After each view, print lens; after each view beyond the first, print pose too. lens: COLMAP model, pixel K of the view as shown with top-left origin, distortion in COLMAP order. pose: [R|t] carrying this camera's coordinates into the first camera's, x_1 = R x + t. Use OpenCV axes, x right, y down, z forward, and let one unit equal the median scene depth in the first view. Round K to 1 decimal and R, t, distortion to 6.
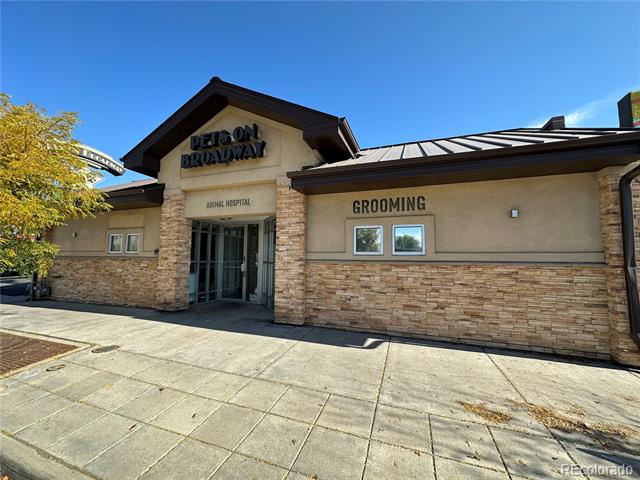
lens RADIAL K [[254.3, 0, 319.6], [0, 254.3, 240.5], [0, 0, 1]] dist [-0.002959, 0.000387]
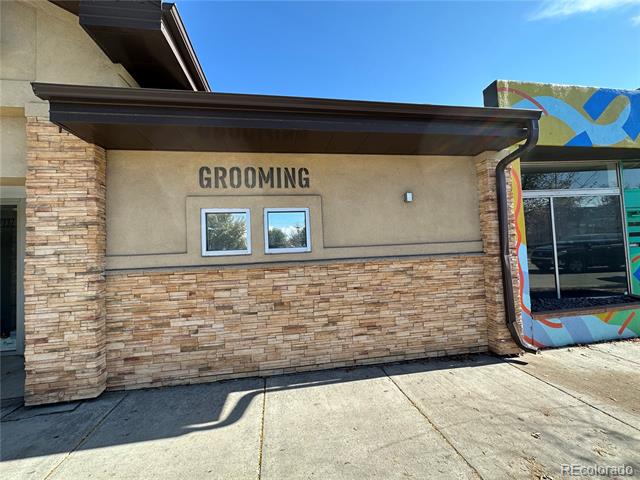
lens RADIAL K [[254.3, 0, 319.2], [0, 254.3, 241.0], [0, 0, 1]] dist [-0.002959, 0.000387]
pose [[0.874272, -0.027159, 0.484675, 0.086622], [0.016649, 0.999524, 0.025977, 0.008749], [-0.485150, -0.014641, 0.874308, 0.341532]]
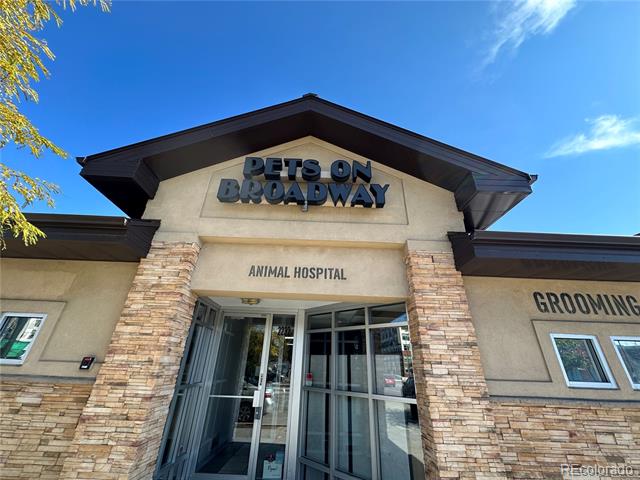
lens RADIAL K [[254.3, 0, 318.7], [0, 254.3, 240.1], [0, 0, 1]] dist [-0.002959, 0.000387]
pose [[0.934561, 0.177790, 0.308199, -0.619557], [-0.050115, 0.923347, -0.380683, -0.003795], [-0.352256, 0.340326, 0.871833, 0.594457]]
